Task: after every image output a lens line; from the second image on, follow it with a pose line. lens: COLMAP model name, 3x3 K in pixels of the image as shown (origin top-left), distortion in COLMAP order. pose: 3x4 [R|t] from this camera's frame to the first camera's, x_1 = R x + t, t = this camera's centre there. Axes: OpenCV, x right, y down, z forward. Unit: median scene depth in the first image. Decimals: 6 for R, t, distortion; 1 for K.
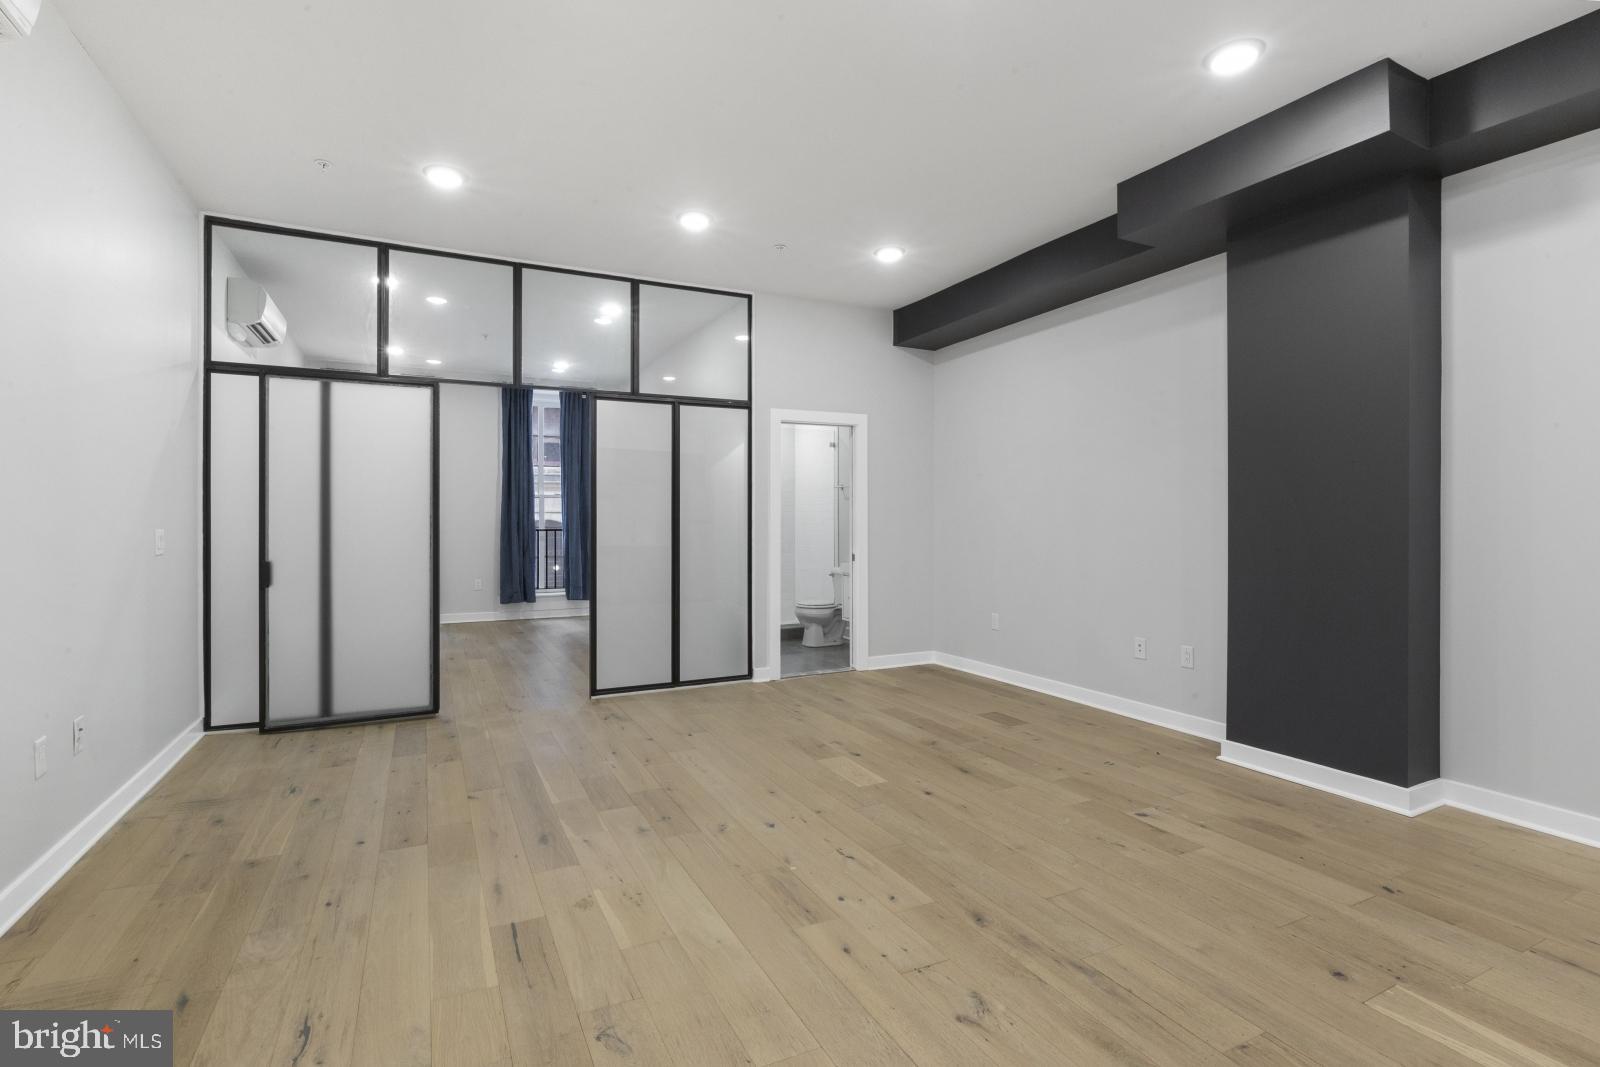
lens RADIAL K [[754.1, 0, 793.6], [0, 754.1, 515.2], [0, 0, 1]] dist [-0.004559, -0.001018]
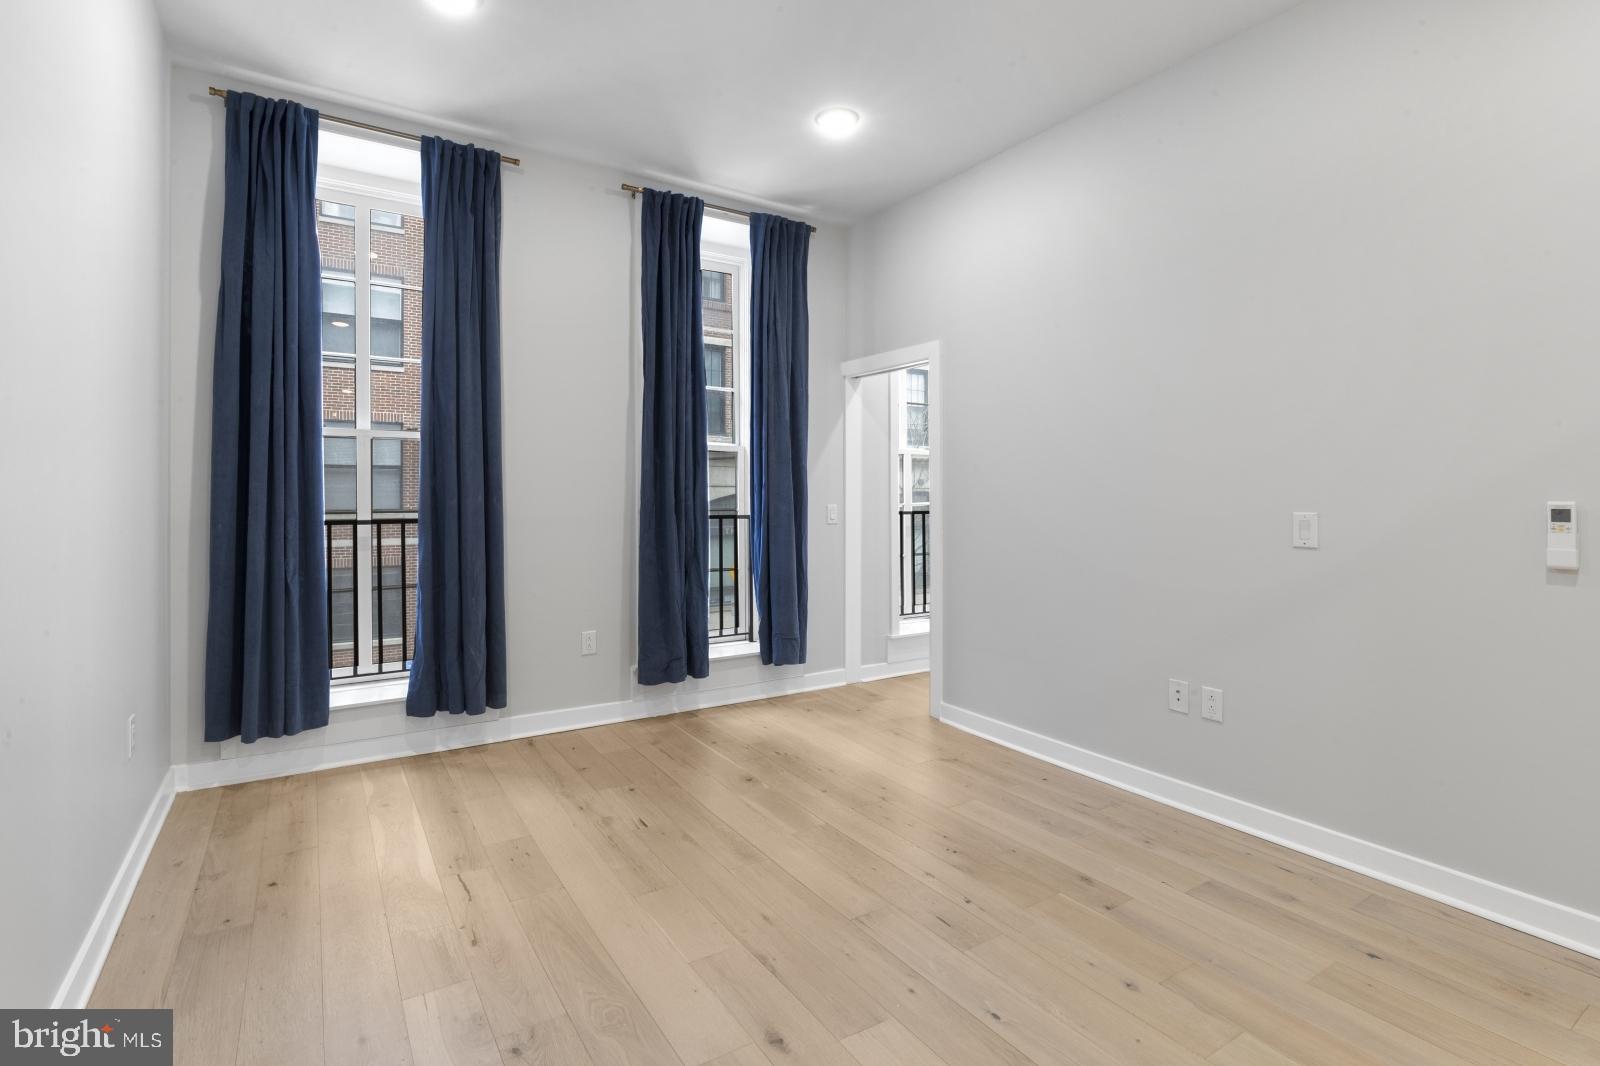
lens RADIAL K [[758.7, 0, 790.9], [0, 758.7, 503.3], [0, 0, 1]] dist [-0.011562, -0.000899]
pose [[0.994185, 0.003197, 0.107634, -0.799853], [-0.004892, 0.999868, 0.015481, 0.006650], [-0.107570, -0.015917, 0.994070, 1.248158]]
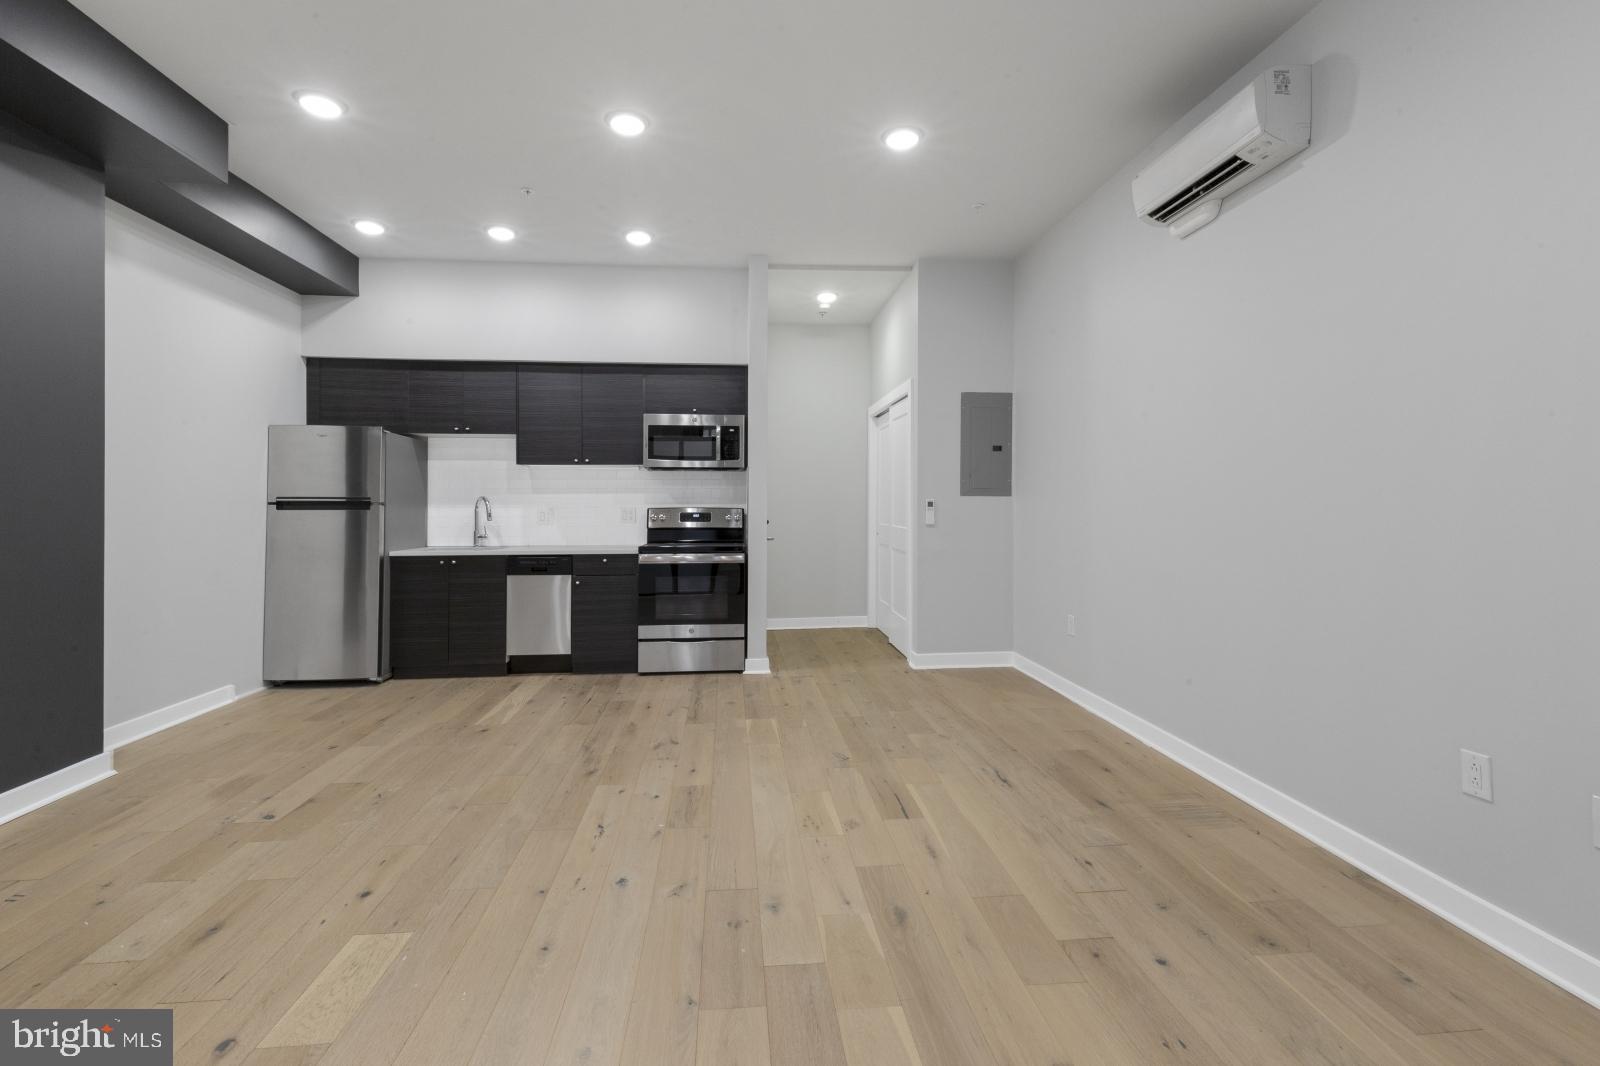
lens RADIAL K [[725.4, 0, 790.7], [0, 725.4, 501.5], [0, 0, 1]] dist [0.015053, -0.000575]
pose [[-0.931177, 0.002576, 0.364559, -0.368961], [0.000760, 0.999987, -0.005126, 0.012299], [-0.364567, -0.004496, -0.931166, 1.279796]]
